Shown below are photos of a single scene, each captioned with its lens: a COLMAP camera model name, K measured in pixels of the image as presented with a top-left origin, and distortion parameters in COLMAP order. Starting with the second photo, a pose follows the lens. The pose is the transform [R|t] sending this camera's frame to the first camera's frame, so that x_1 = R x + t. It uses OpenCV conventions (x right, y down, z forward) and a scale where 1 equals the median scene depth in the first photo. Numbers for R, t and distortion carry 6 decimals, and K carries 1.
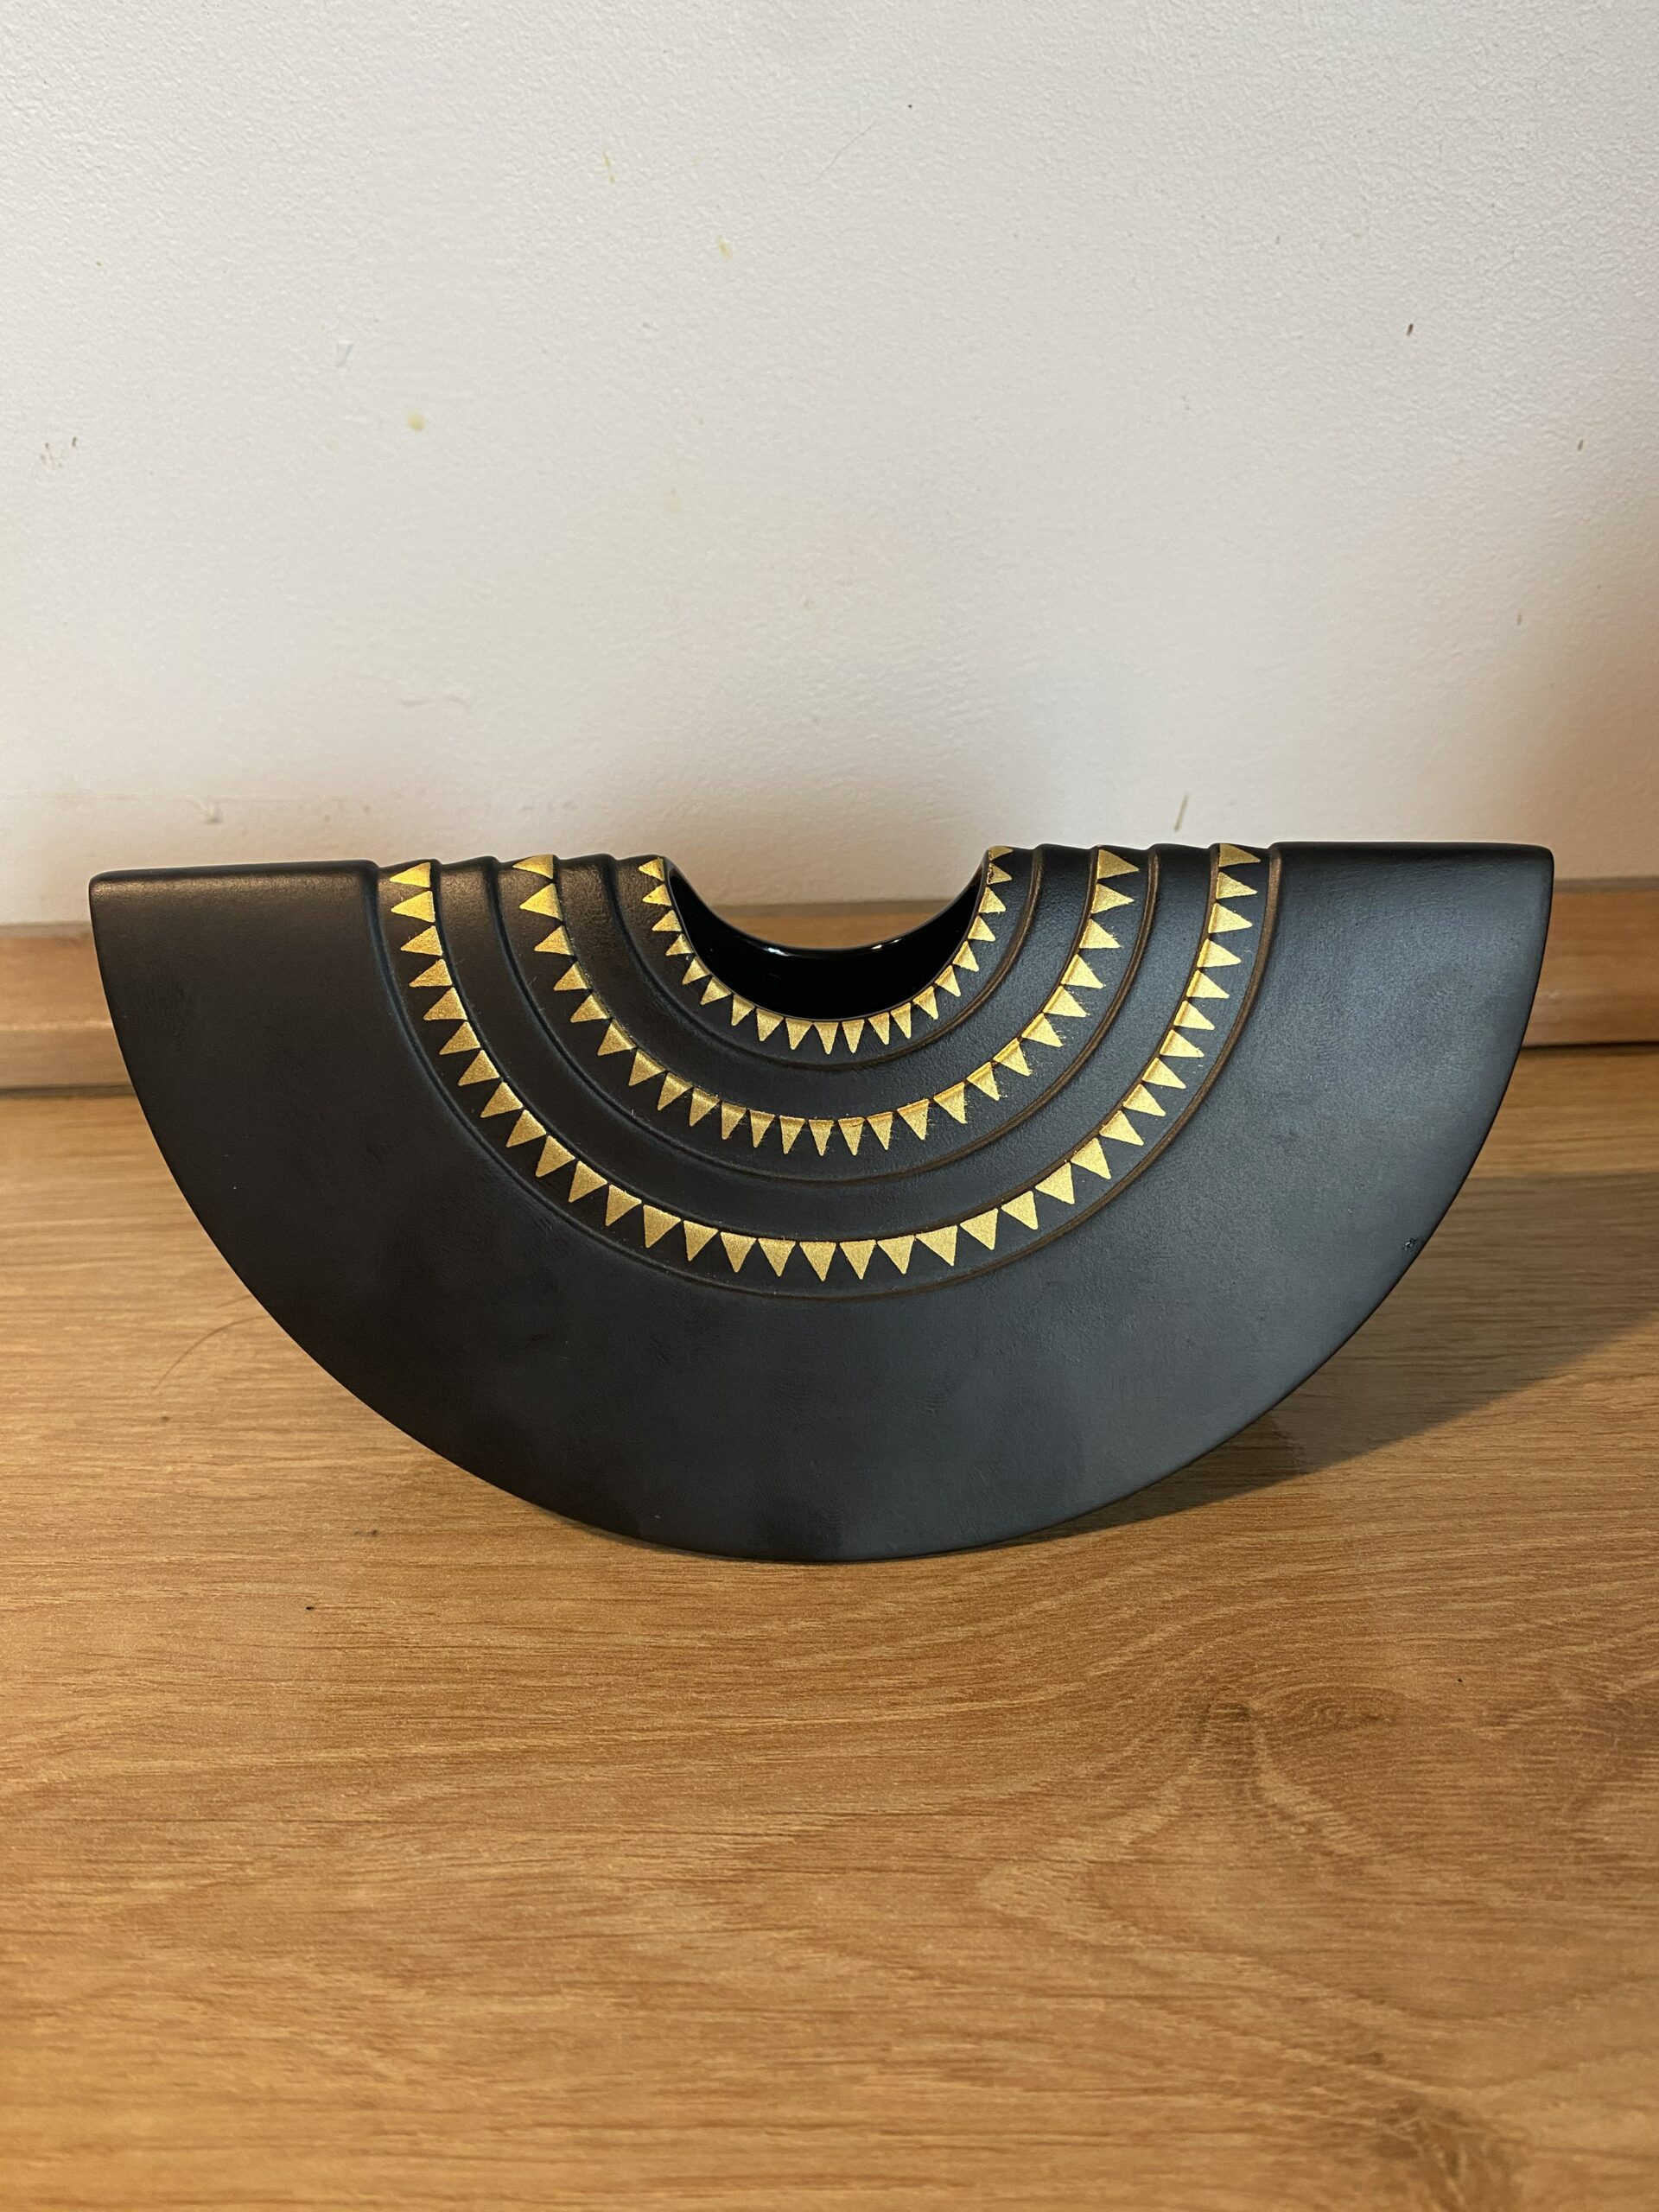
lens RADIAL K [[1675.6, 0, 830.8], [0, 1675.6, 1106.8], [0, 0, 1]] dist [-0.004777, -0.002920]
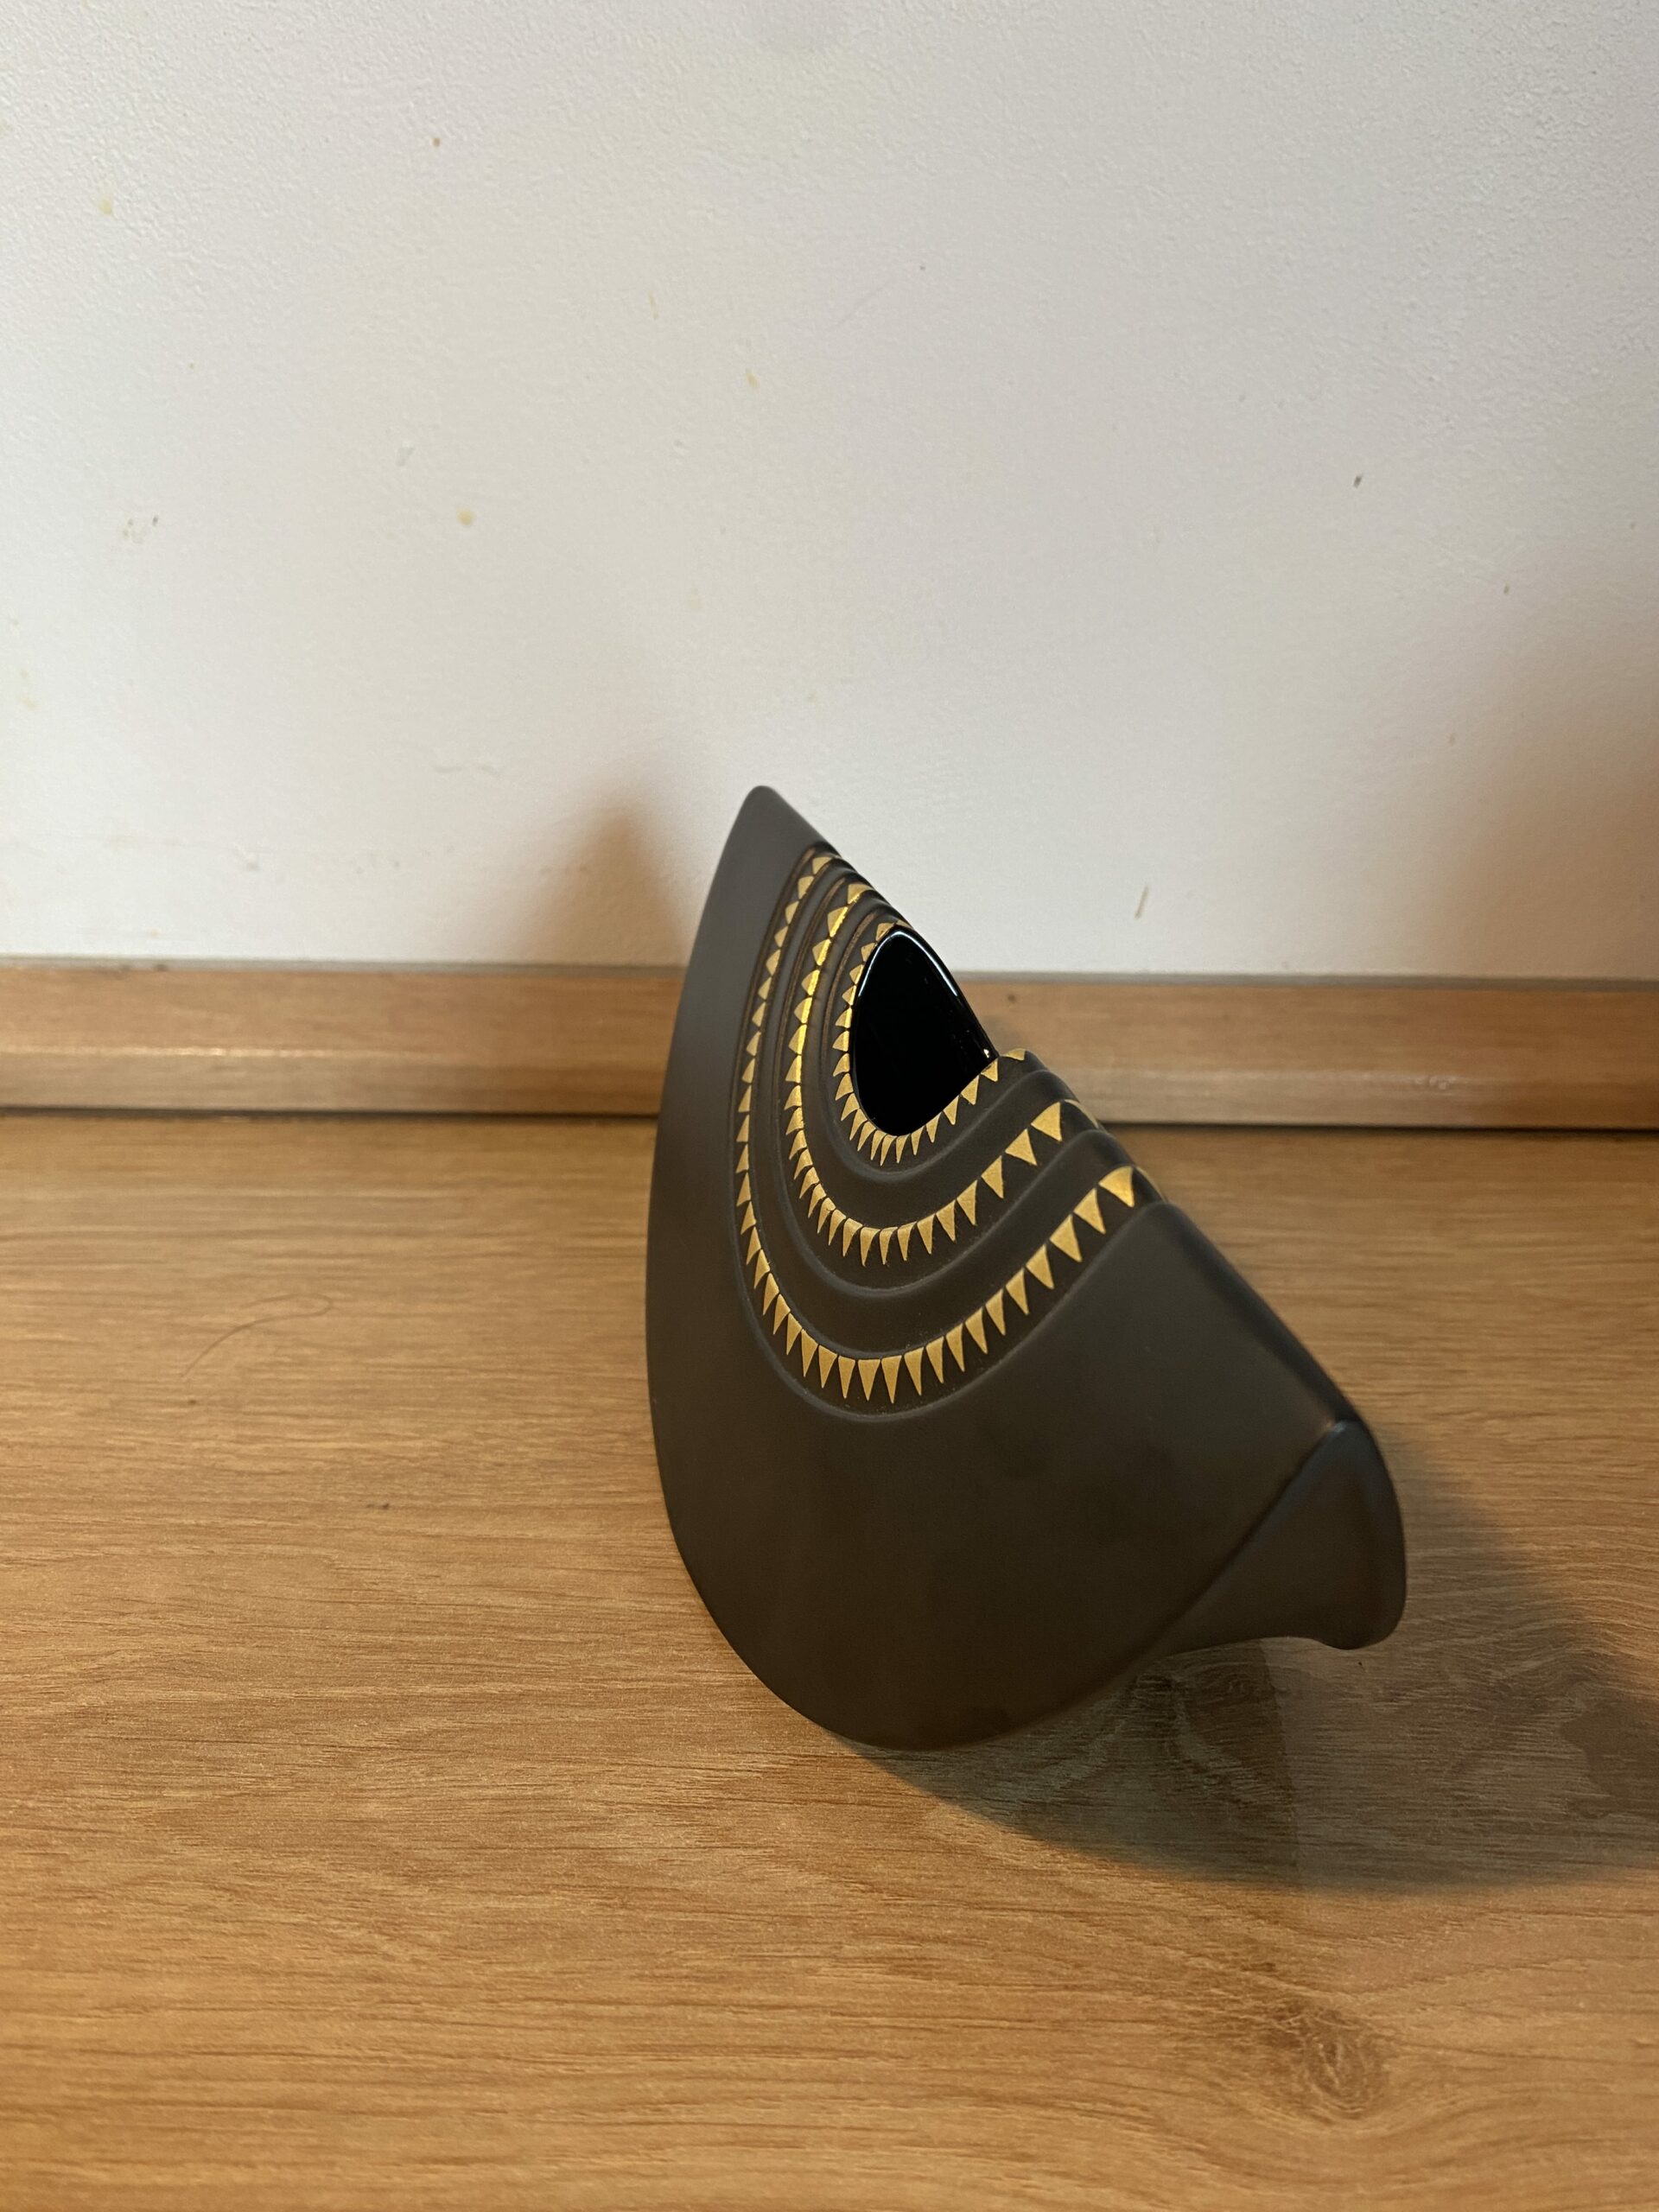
lens RADIAL K [[1675.6, 0, 828.3], [0, 1675.6, 1105.0], [0, 0, 1]] dist [-0.004777, -0.002920]
pose [[0.998926, 0.043442, 0.016104, -0.014117], [-0.042402, 0.997291, -0.060103, 0.054060], [-0.018671, 0.059356, 0.998062, -0.136868]]
